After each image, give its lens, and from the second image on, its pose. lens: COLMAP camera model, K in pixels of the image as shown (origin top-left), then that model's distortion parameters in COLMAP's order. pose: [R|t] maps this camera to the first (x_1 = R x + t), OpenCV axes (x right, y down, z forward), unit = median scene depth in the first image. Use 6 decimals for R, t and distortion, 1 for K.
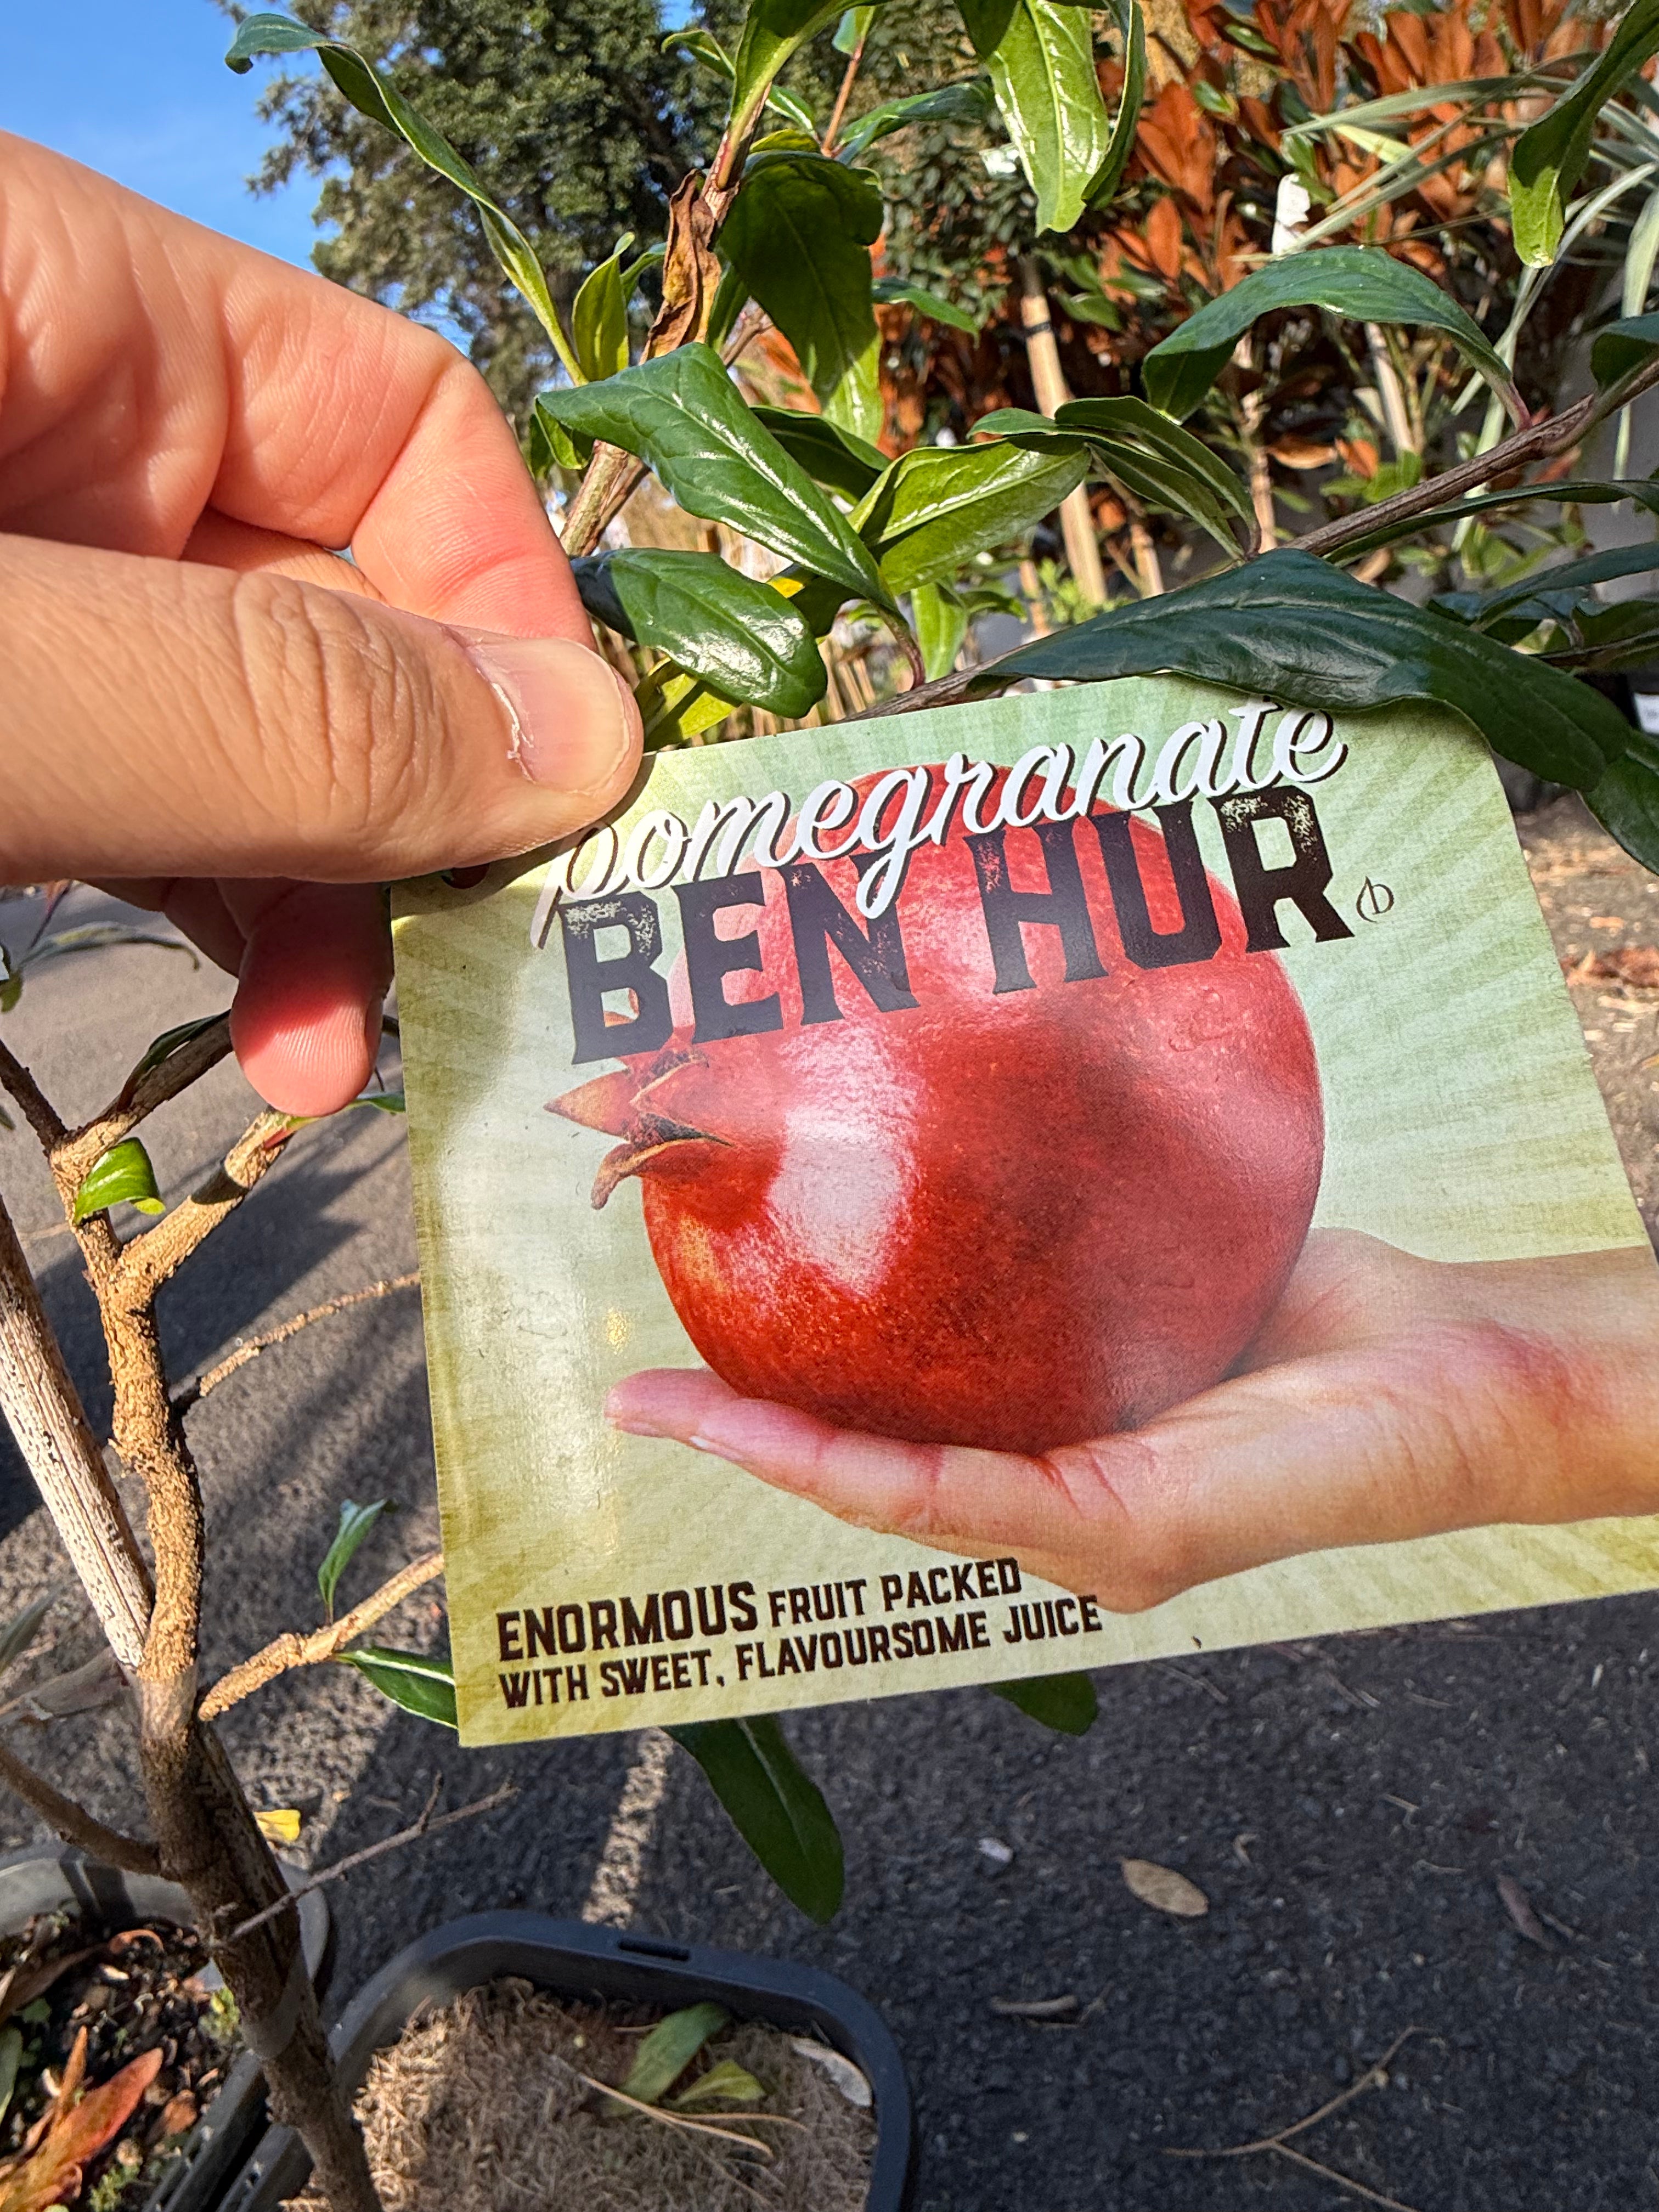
lens RADIAL K [[1217.1, 0, 824.5], [0, 1217.1, 963.7], [0, 0, 1]] dist [-0.000216, -0.000919]
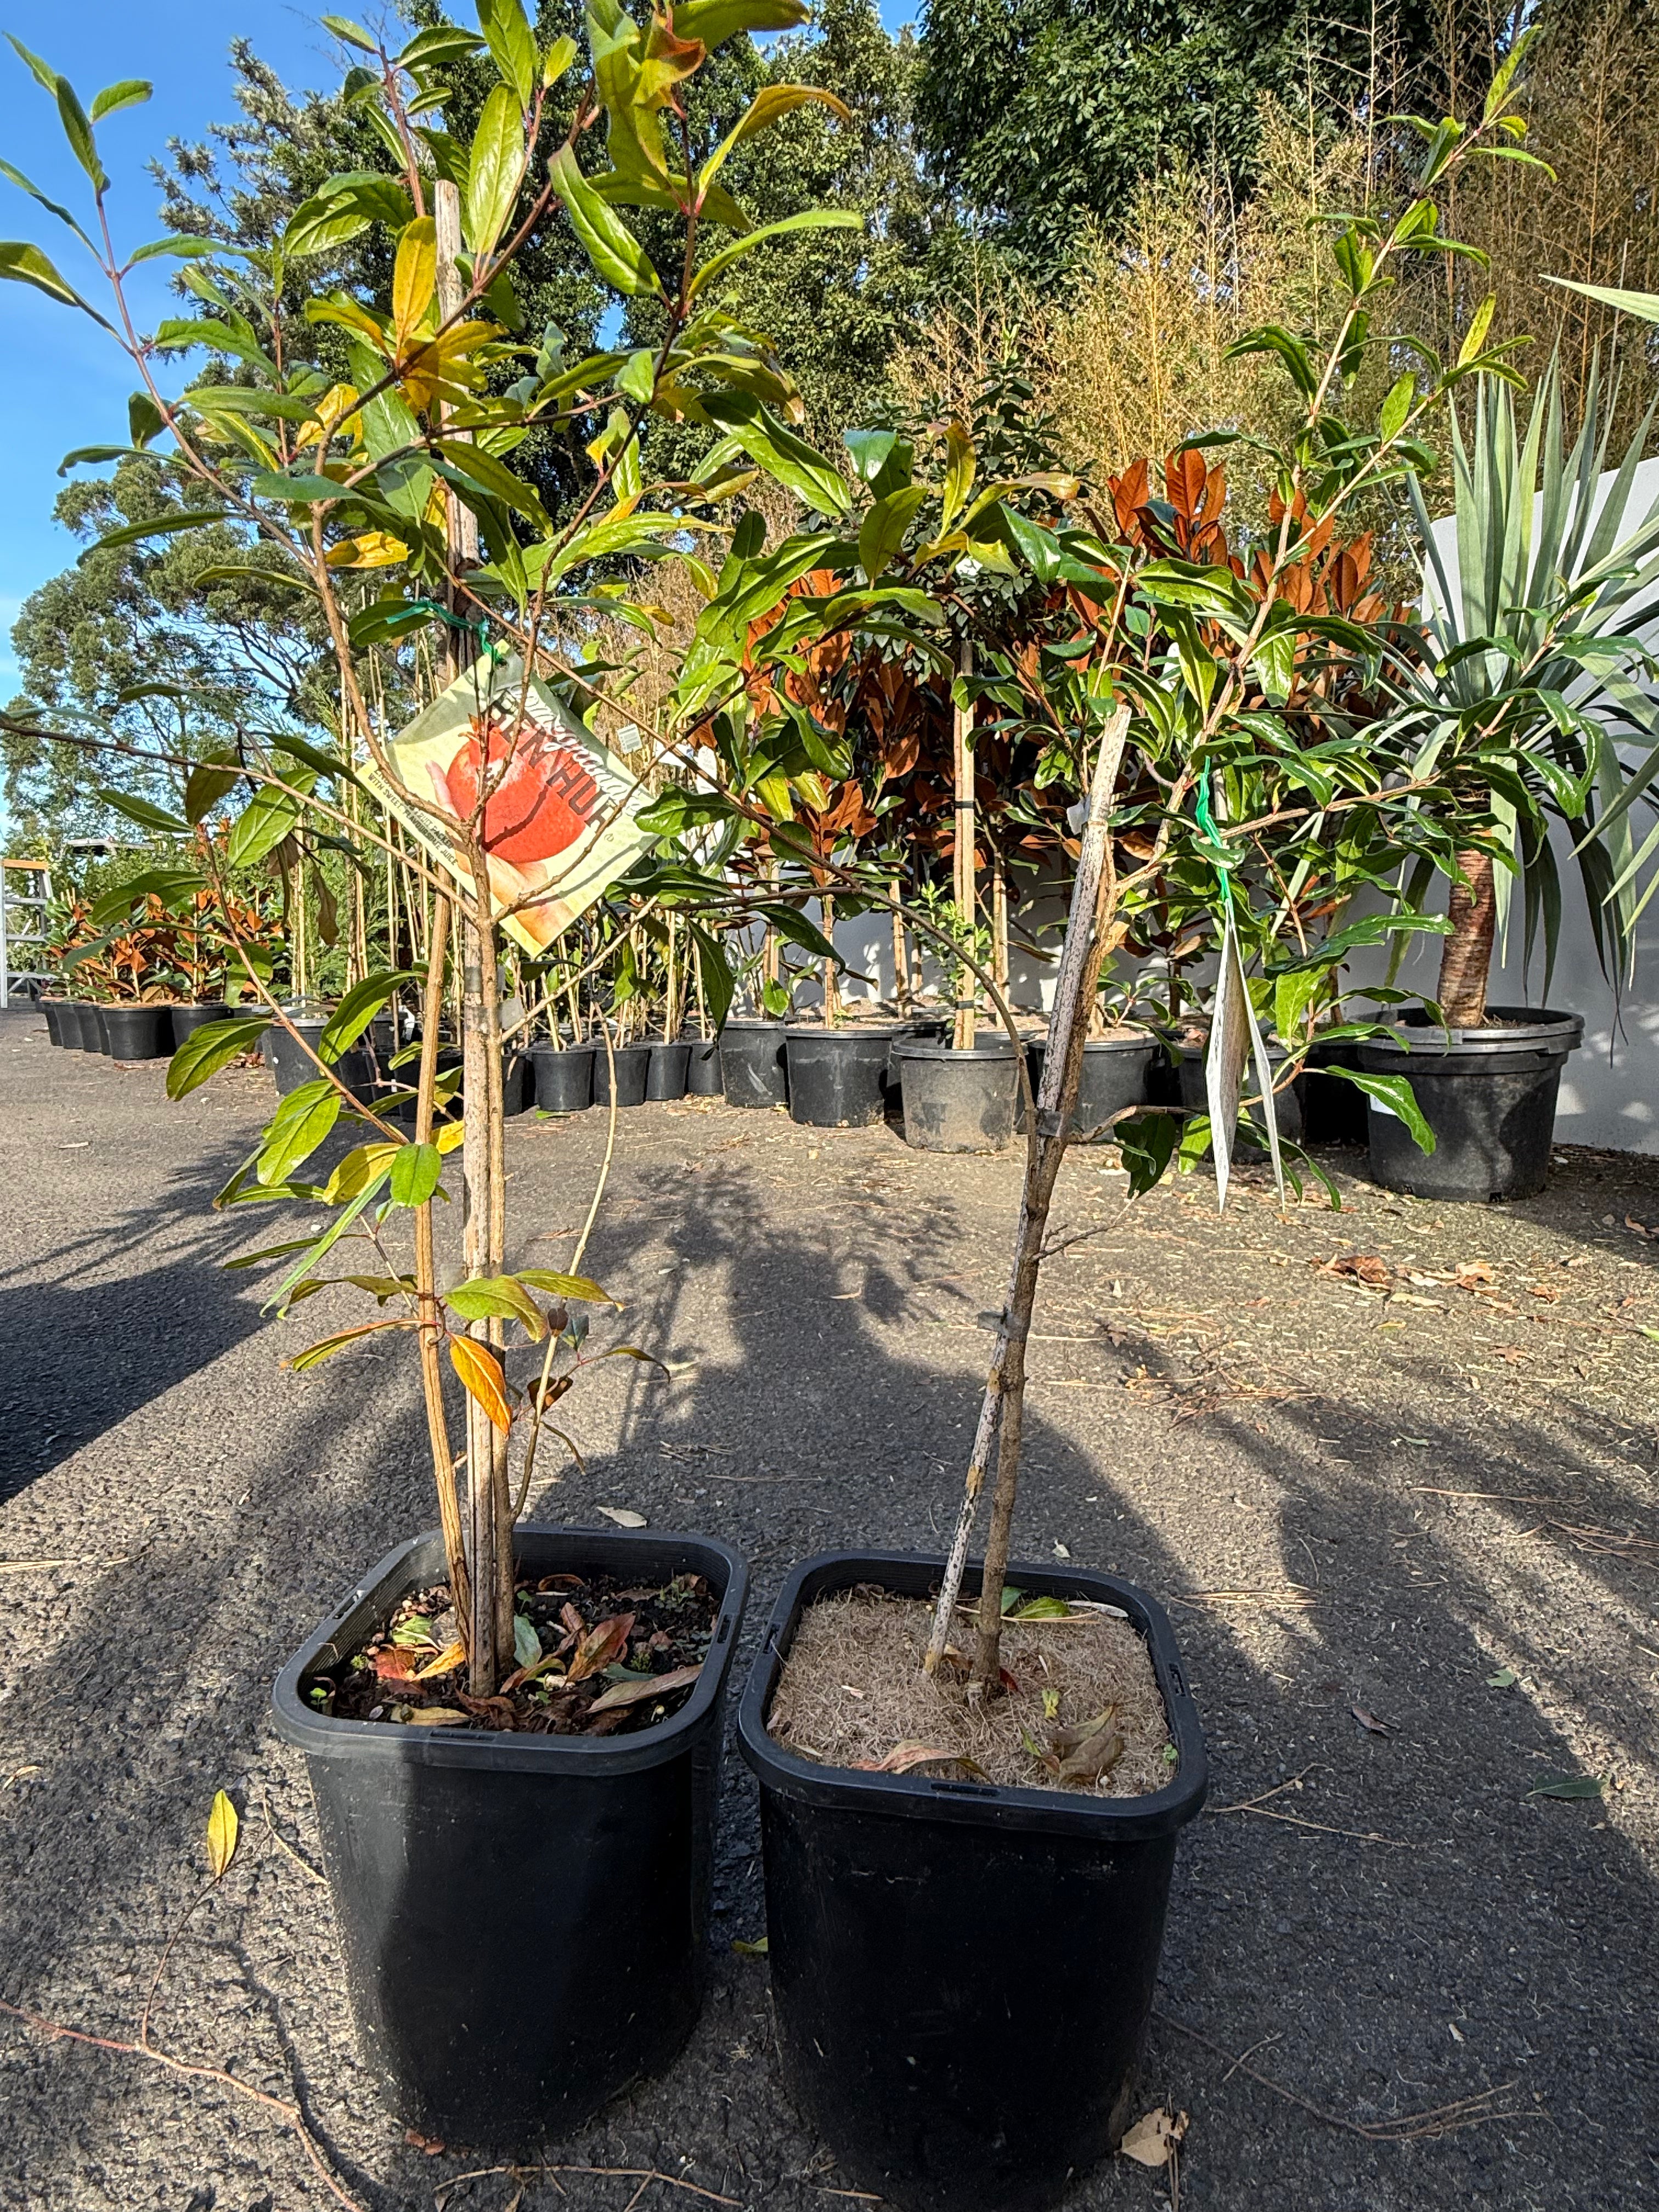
lens RADIAL K [[1202.7, 0, 826.6], [0, 1202.7, 1098.8], [0, 0, 1]] dist [-0.000585, -0.000873]
pose [[0.957238, 0.204435, 0.204697, -0.113588], [-0.175728, 0.972953, -0.149940, 0.069367], [-0.229814, 0.107557, 0.967273, -0.084305]]
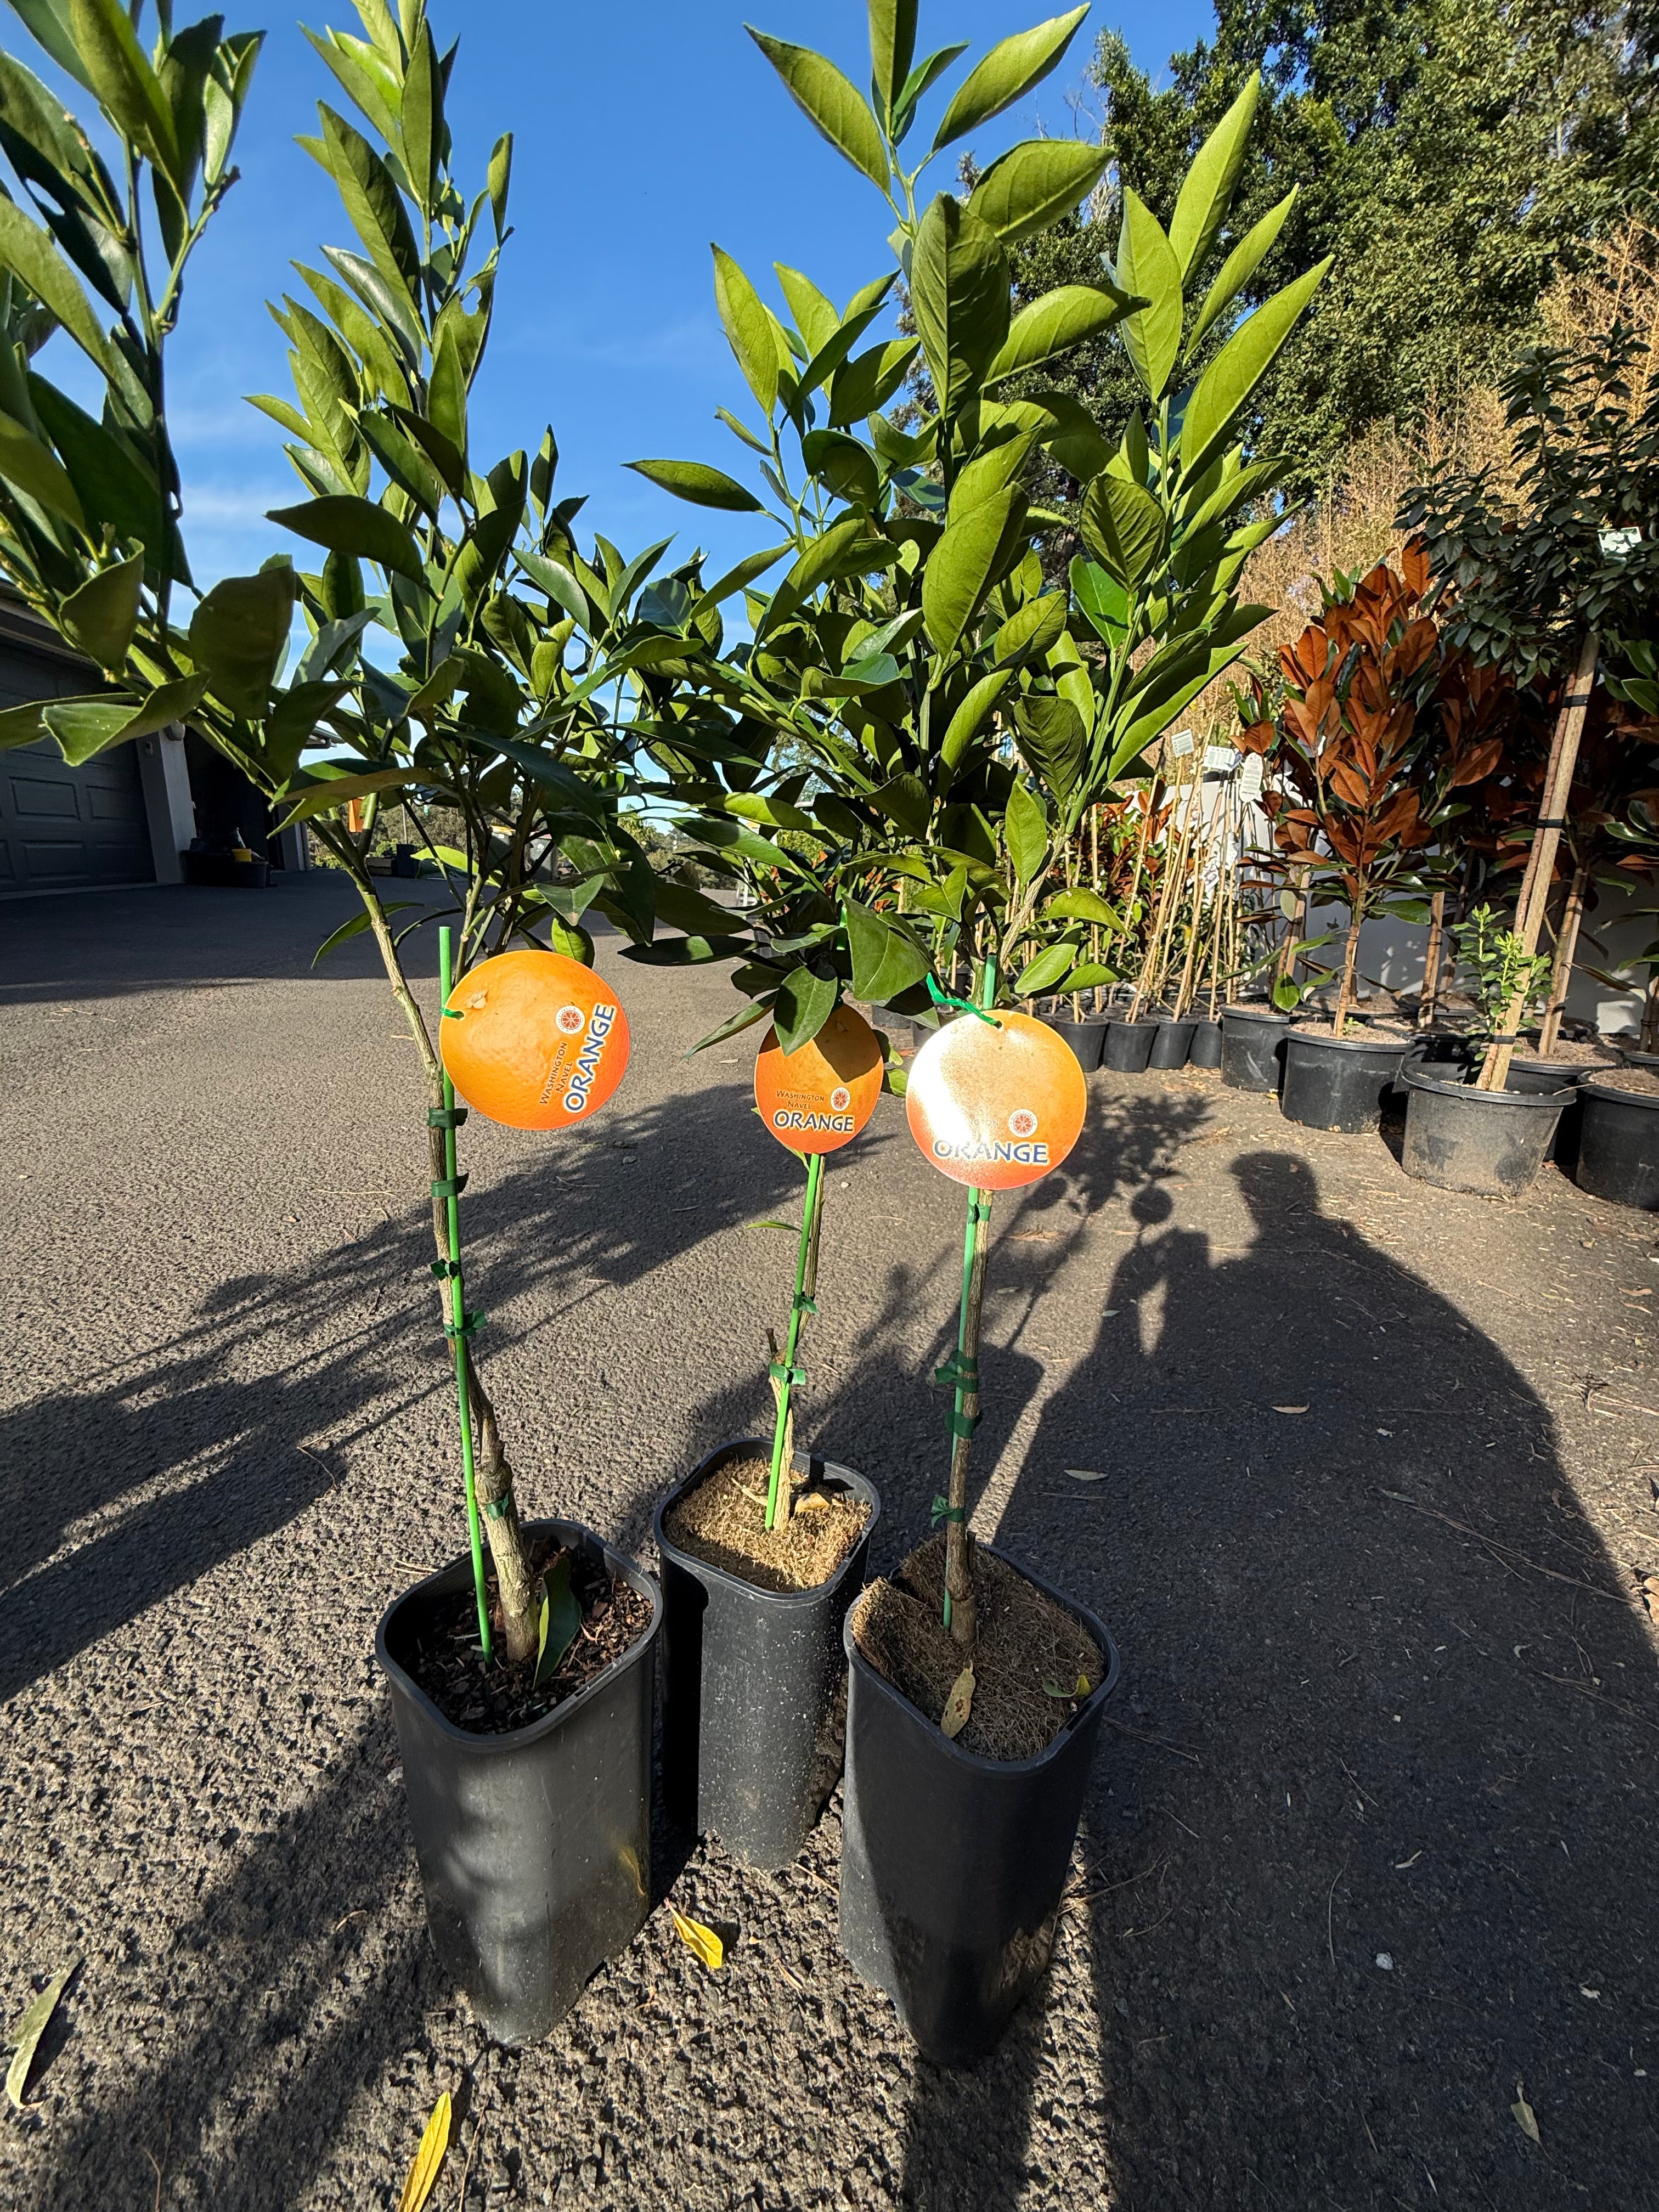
lens RADIAL K [[884.9, 0, 830.1], [0, 884.9, 1106.7], [0, 0, 1]] dist [-0.000056, 0.000133]
pose [[0.908721, 0.335354, -0.248523, -0.103629], [-0.319170, 0.941969, 0.104041, -0.049231], [0.268992, -0.015223, 0.963022, 0.056438]]
